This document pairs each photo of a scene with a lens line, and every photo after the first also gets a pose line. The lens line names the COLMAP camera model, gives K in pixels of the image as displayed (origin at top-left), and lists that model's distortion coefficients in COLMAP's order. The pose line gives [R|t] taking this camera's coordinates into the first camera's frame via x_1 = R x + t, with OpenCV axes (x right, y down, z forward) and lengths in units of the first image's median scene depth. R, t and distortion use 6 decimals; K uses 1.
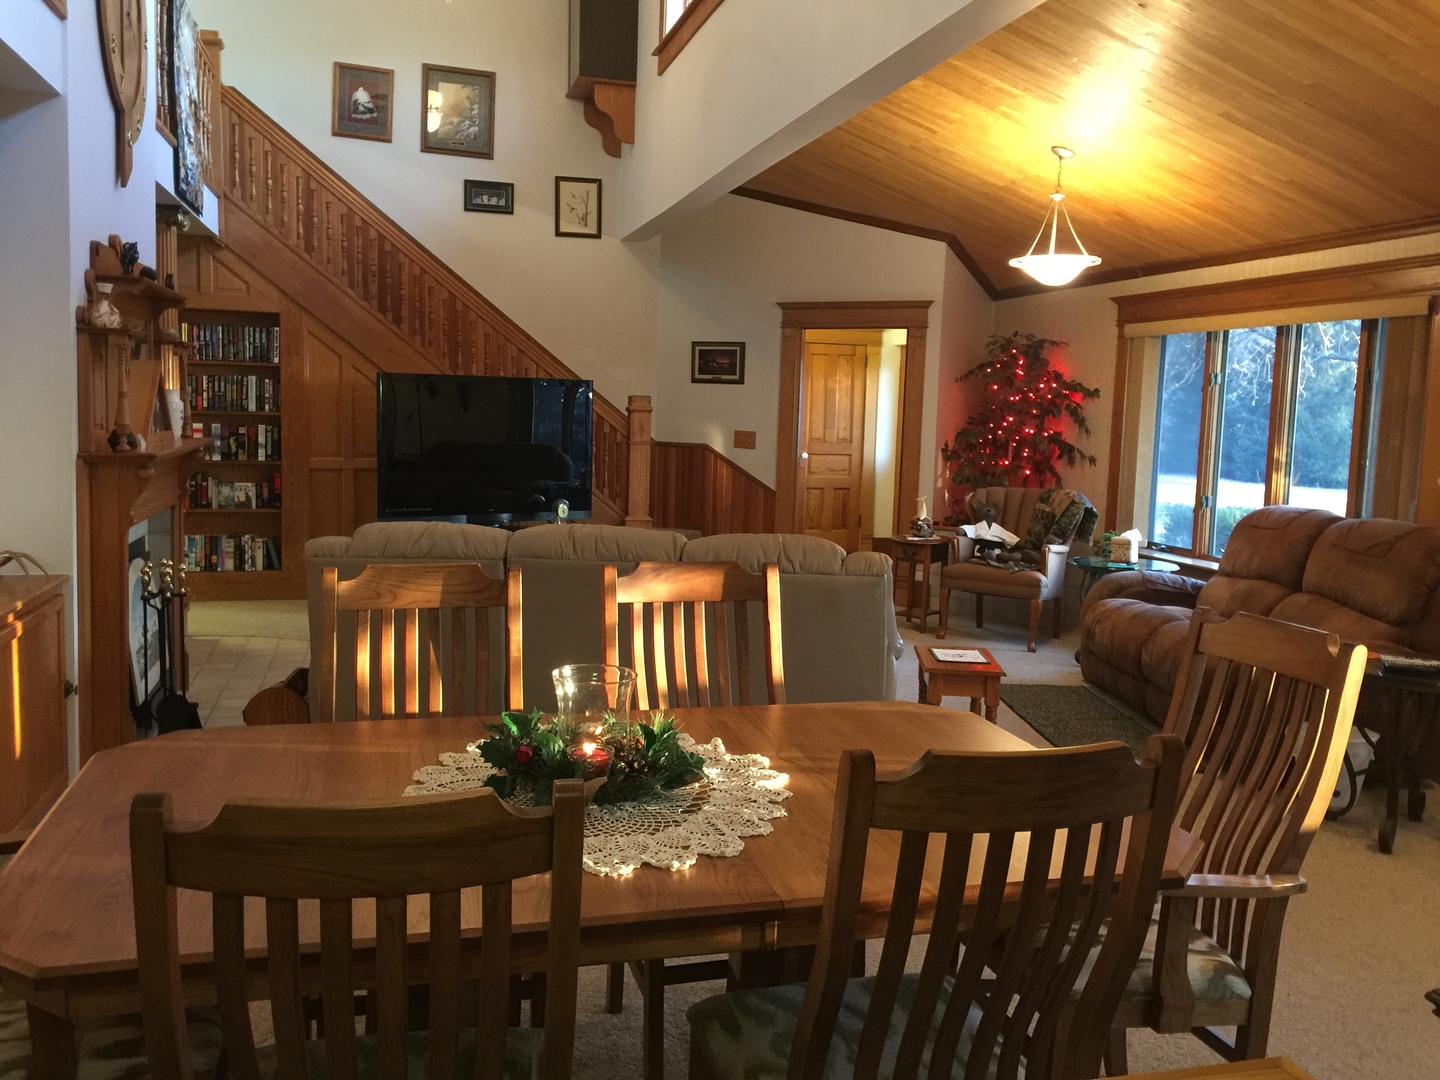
lens RADIAL K [[1201.4, 0, 720.0], [0, 1201.4, 540.0], [0, 0, 1]] dist [0.012742, -0.013093]
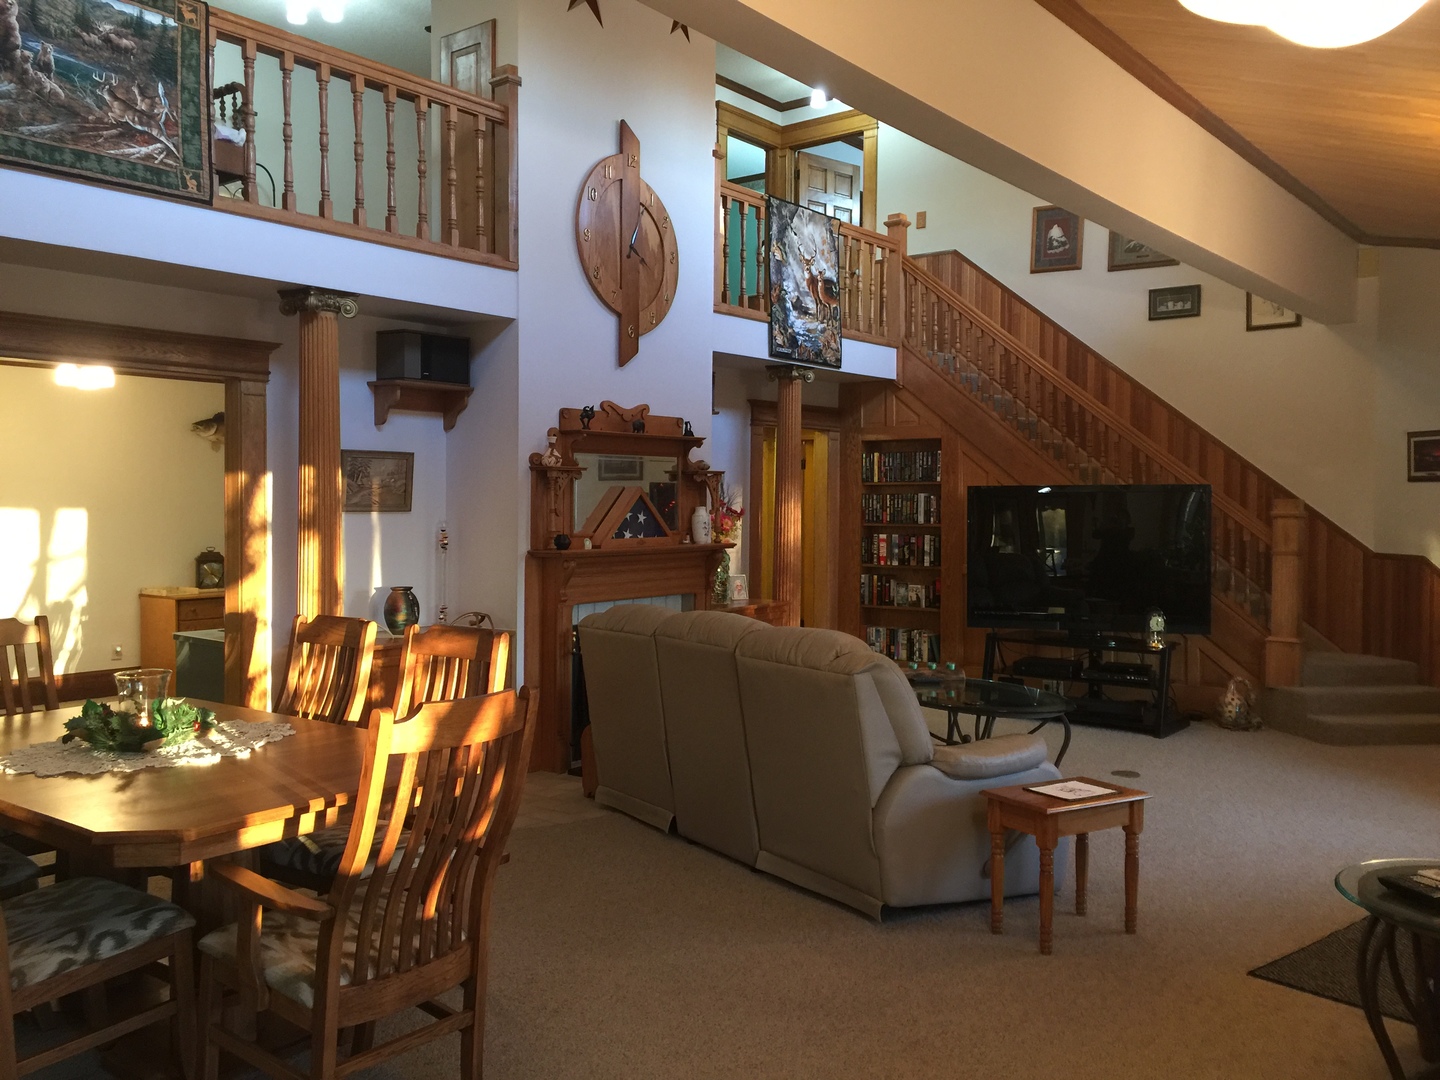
lens RADIAL K [[1201.4, 0, 720.0], [0, 1201.4, 540.0], [0, 0, 1]] dist [0.012742, -0.013093]
pose [[0.577174, -0.003893, -0.816612, 0.444503], [-0.076536, 0.995329, -0.058841, -0.007922], [0.813027, 0.096462, 0.574180, 0.175531]]
